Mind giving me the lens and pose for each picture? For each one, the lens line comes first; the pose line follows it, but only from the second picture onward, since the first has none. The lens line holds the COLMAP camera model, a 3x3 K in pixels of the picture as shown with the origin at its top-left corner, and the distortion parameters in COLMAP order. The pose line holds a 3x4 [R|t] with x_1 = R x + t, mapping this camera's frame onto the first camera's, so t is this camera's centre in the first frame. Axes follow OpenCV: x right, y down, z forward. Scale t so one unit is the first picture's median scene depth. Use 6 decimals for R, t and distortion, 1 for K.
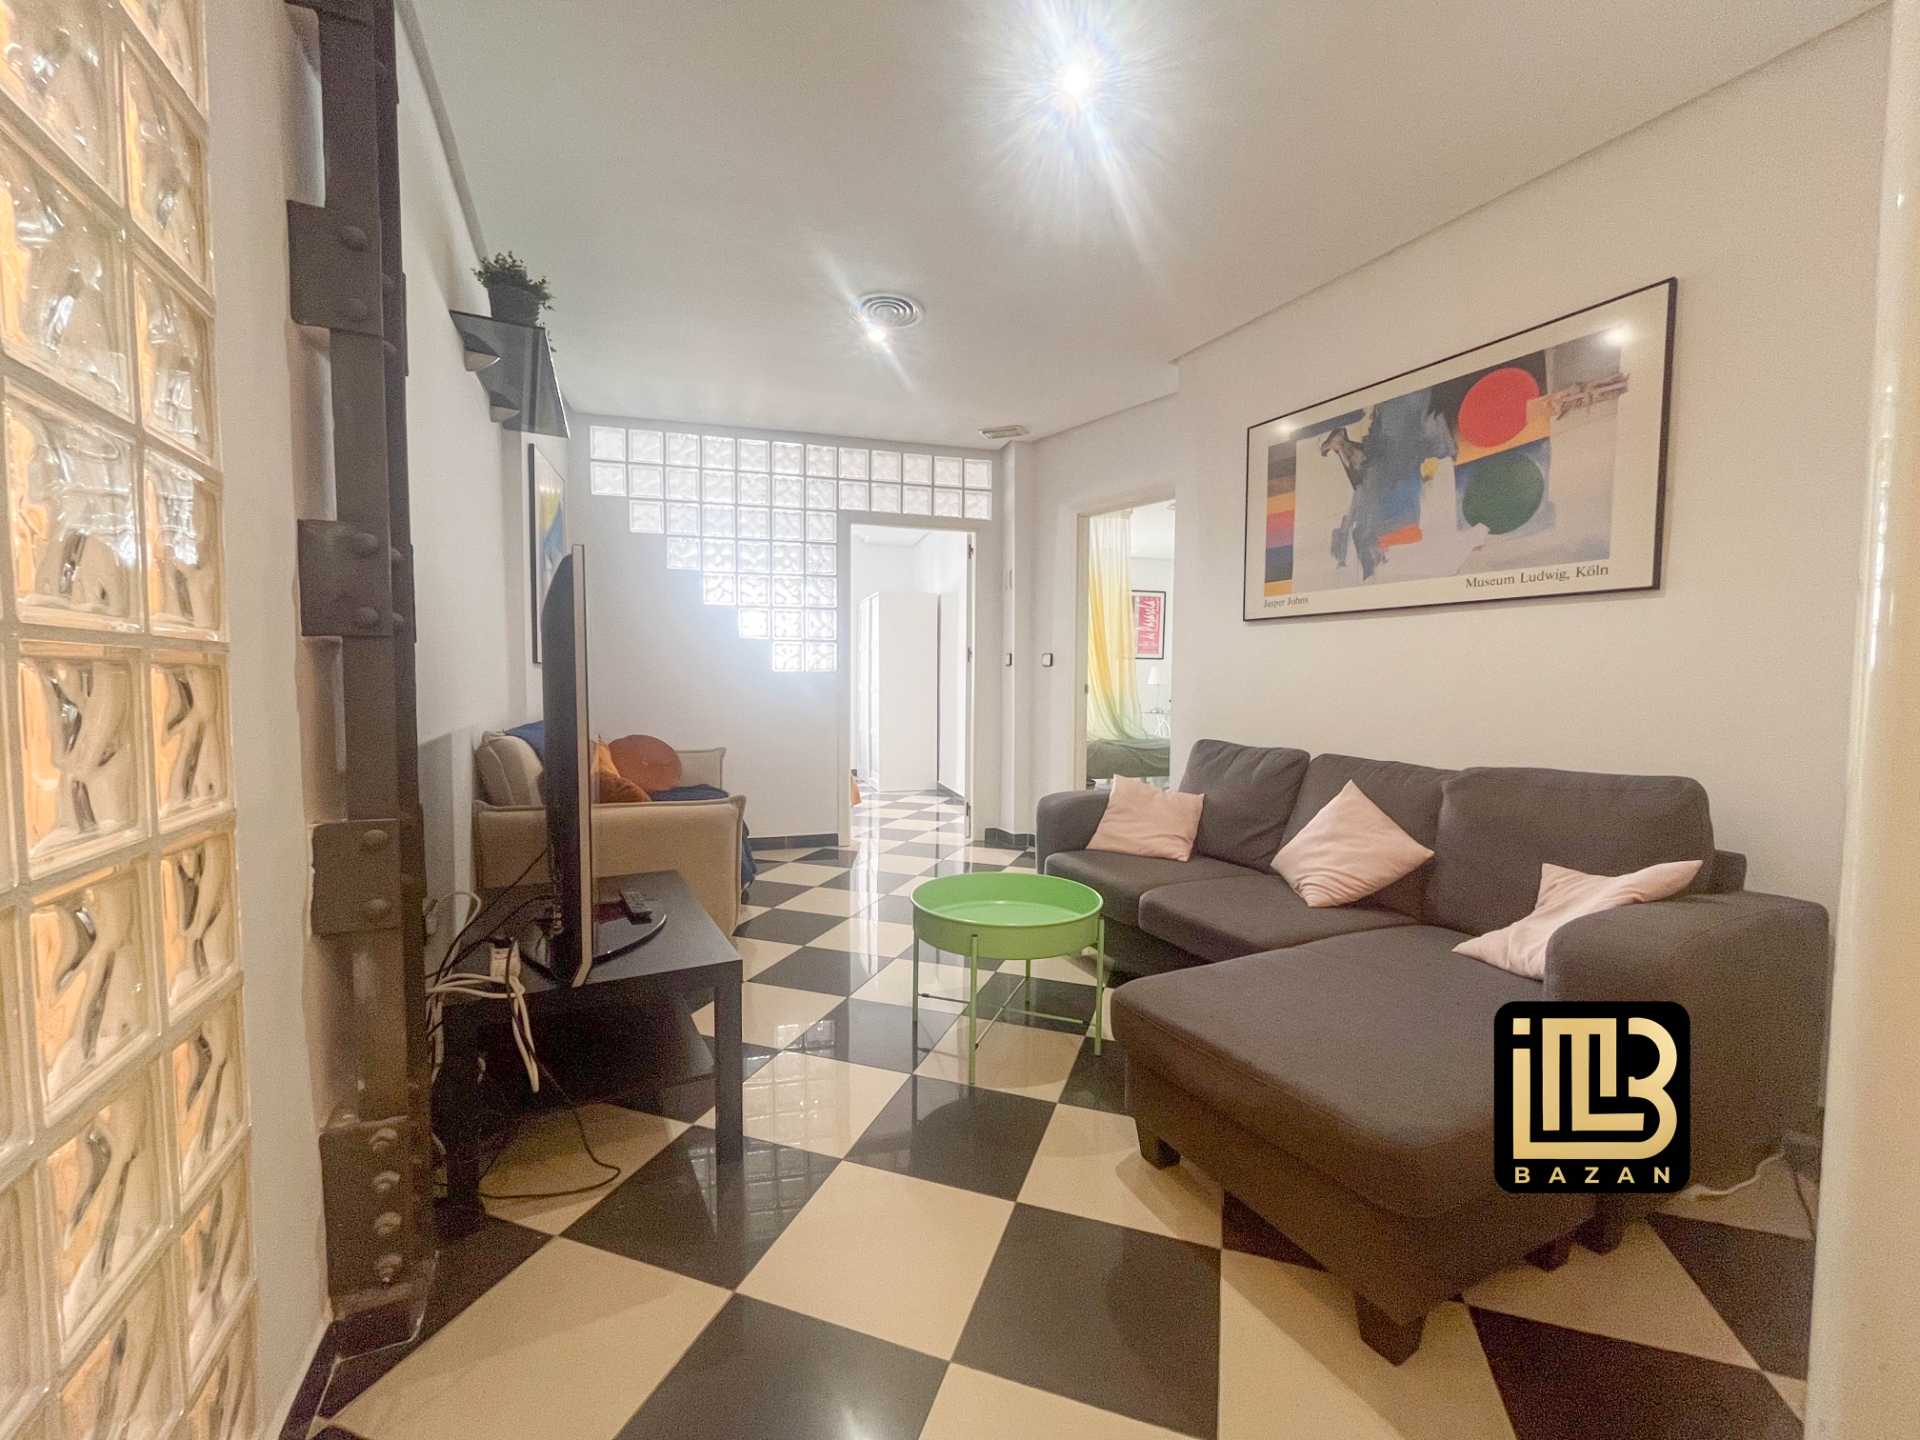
lens RADIAL K [[779.3, 0, 960.0], [0, 779.3, 720.0], [0, 0, 1]] dist [-0.003406, 0.000002]
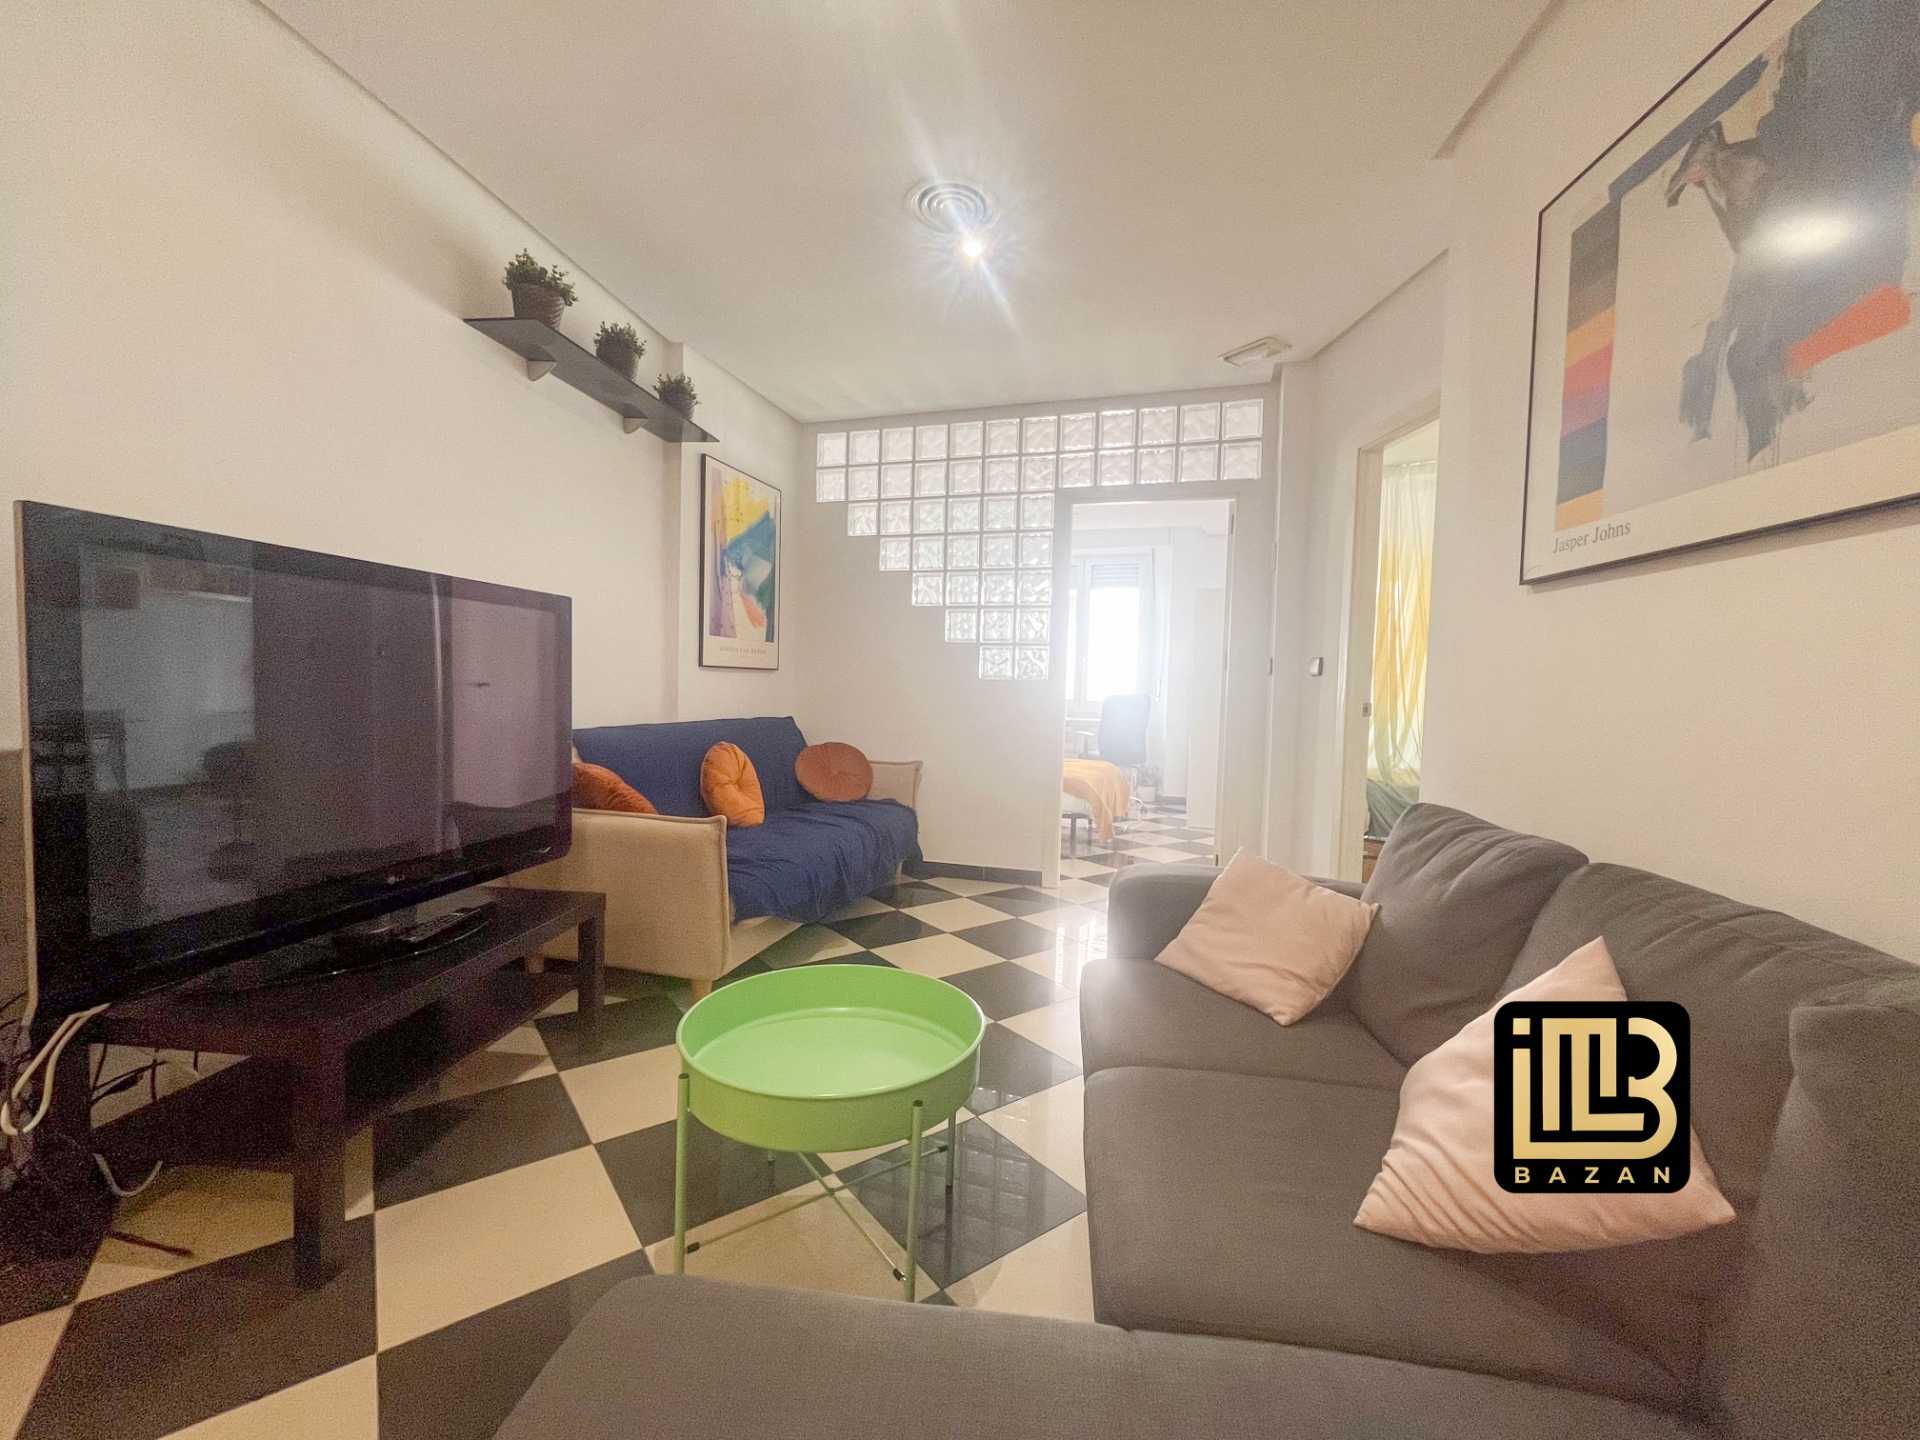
lens RADIAL K [[779.3, 0, 960.0], [0, 779.3, 720.0], [0, 0, 1]] dist [-0.003406, 0.000002]
pose [[0.833647, 0.040121, -0.550839, 0.364566], [-0.051513, 0.998659, -0.005221, -0.015296], [0.549891, 0.032728, 0.834595, 0.385851]]
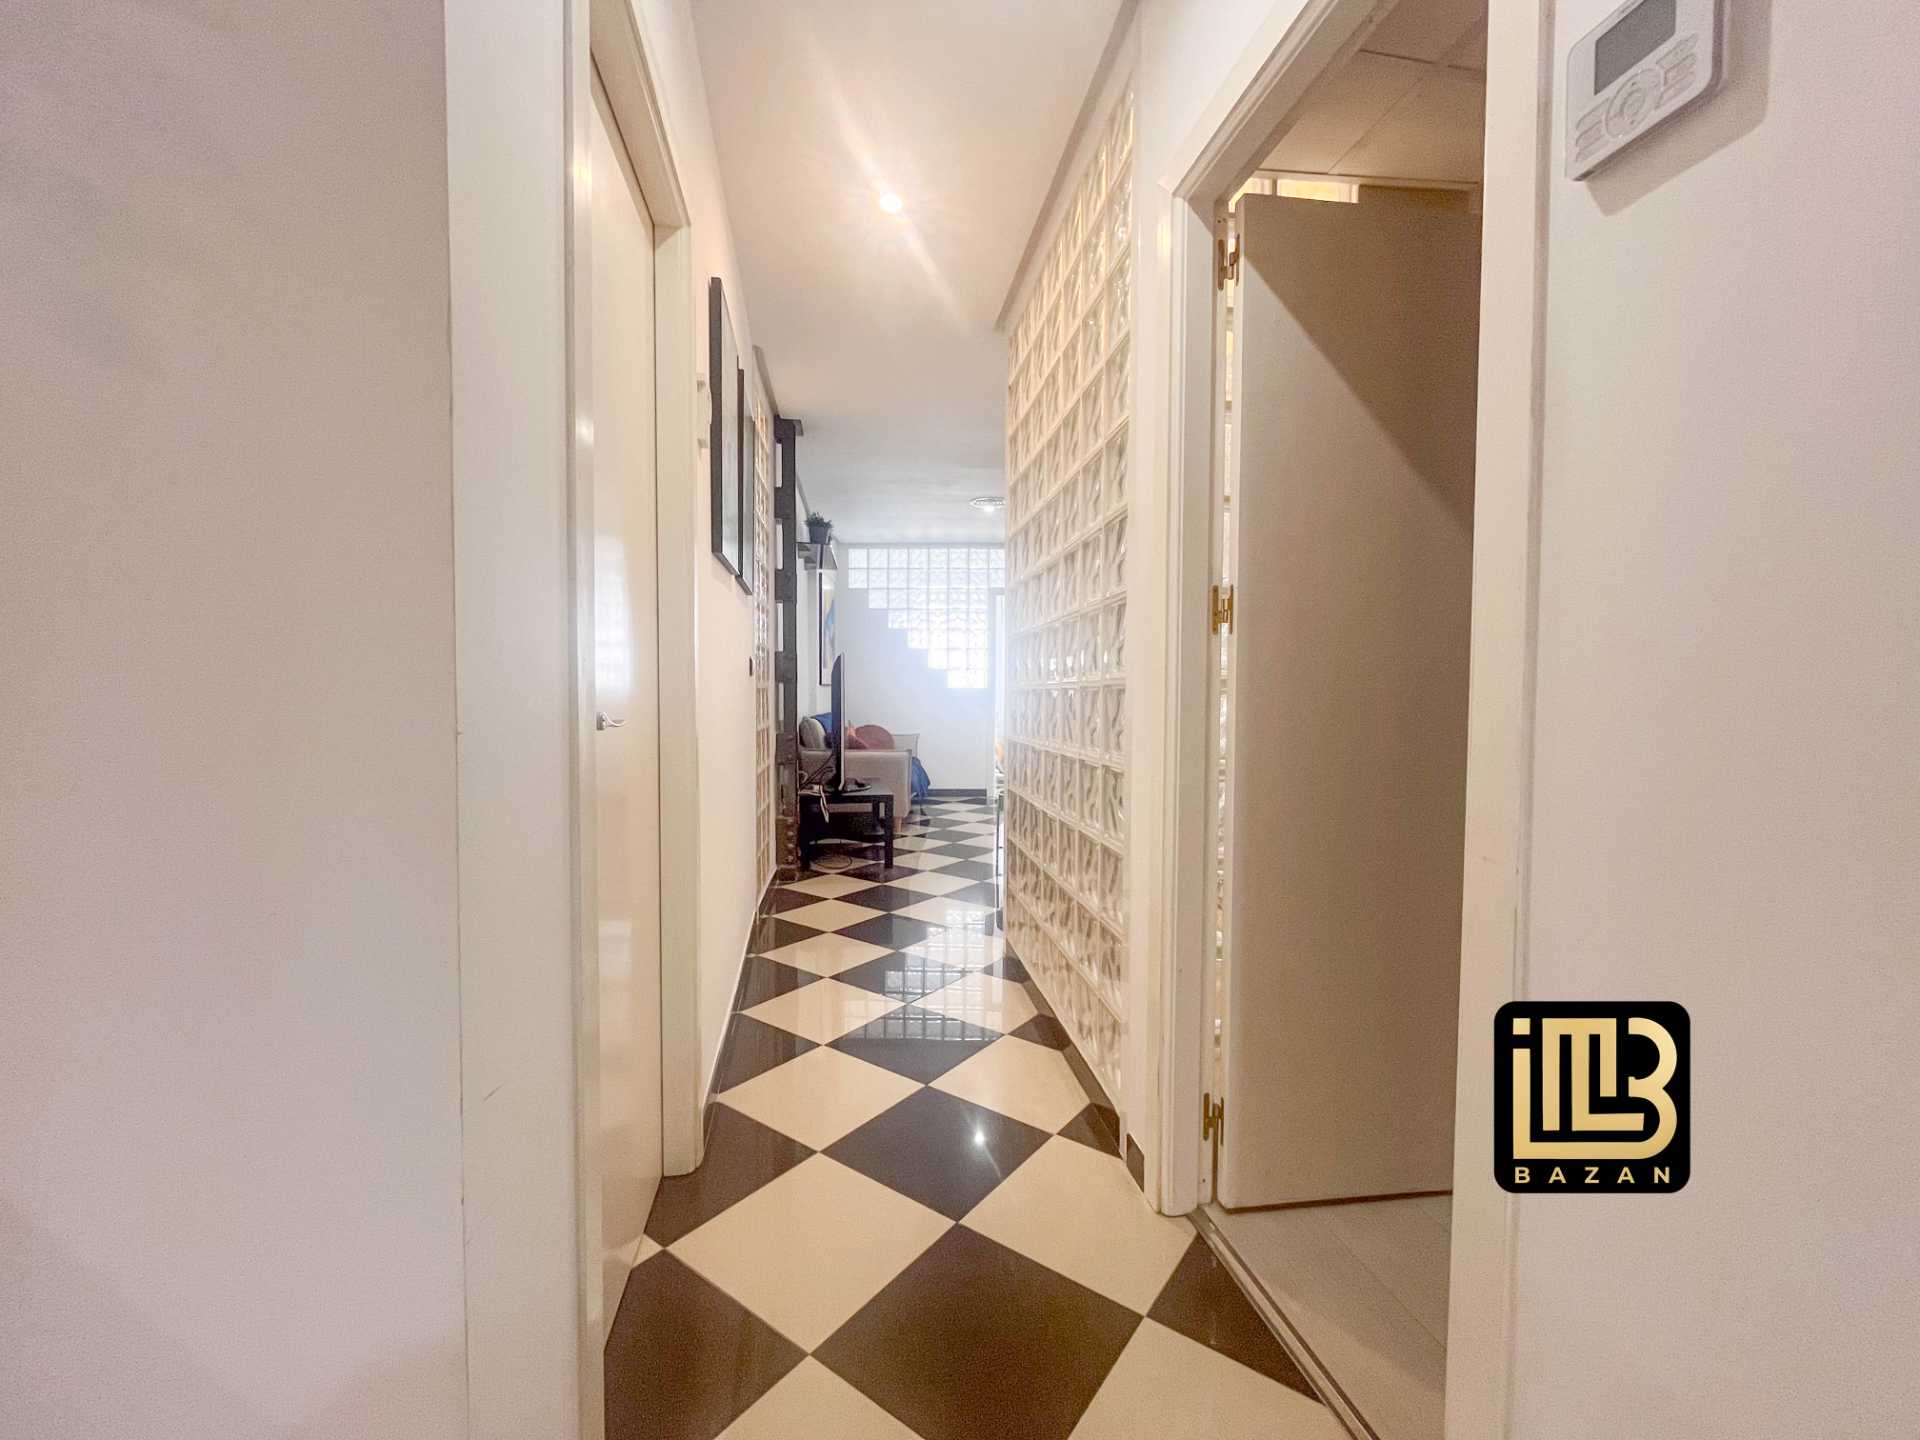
lens RADIAL K [[778.1, 0, 960.0], [0, 778.1, 720.0], [0, 0, 1]] dist [-0.081721, -0.000002]
pose [[0.954866, 0.008599, -0.296914, 0.416190], [-0.013354, 0.999813, -0.013993, 0.042251], [0.296738, 0.017327, 0.954802, -0.854391]]
